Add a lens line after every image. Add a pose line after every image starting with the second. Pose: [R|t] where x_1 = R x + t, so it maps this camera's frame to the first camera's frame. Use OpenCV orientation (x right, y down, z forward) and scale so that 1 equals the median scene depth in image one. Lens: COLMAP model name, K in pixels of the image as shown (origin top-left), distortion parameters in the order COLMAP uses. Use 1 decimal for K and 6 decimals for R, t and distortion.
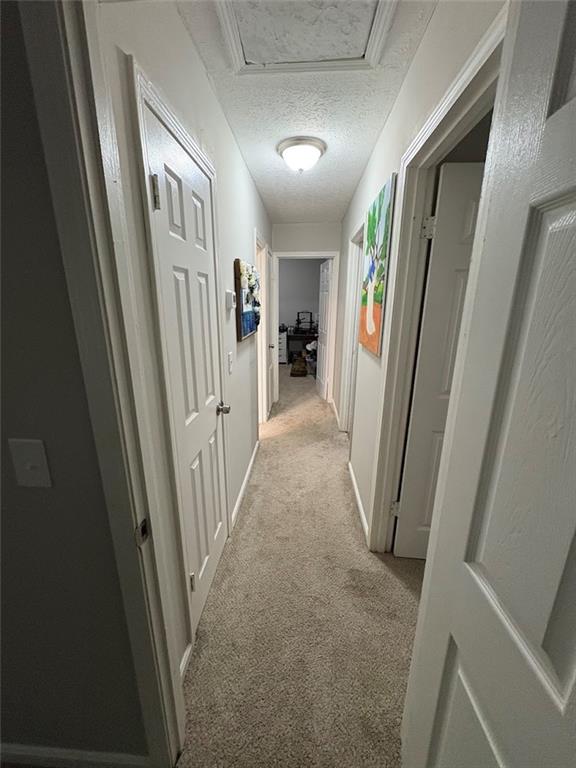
lens RADIAL K [[307.5, 0, 288.3], [0, 307.5, 384.1], [0, 0, 1]] dist [0.000588, -0.000031]
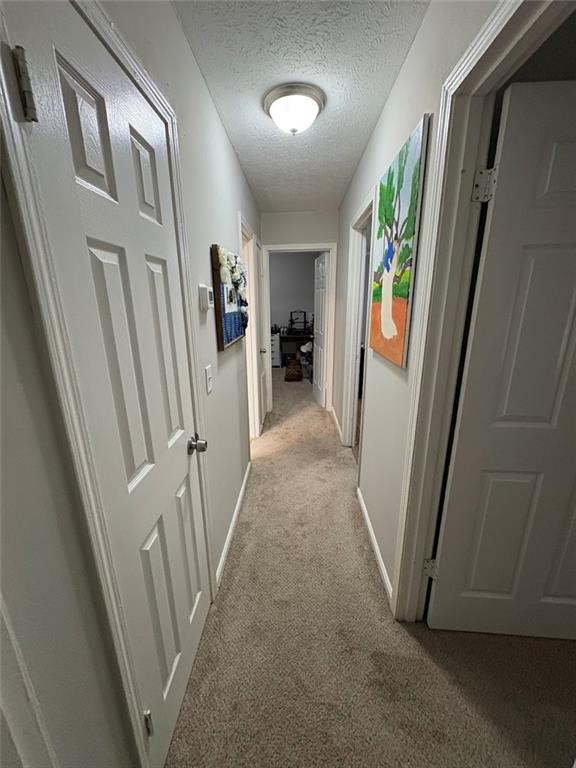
lens RADIAL K [[307.5, 0, 286.7], [0, 307.5, 384.1], [0, 0, 1]] dist [0.000588, -0.000031]
pose [[0.999591, -0.024096, 0.015395, -0.005426], [0.024083, 0.999709, 0.001035, -0.054280], [-0.015415, -0.000663, 0.999881, 0.230132]]
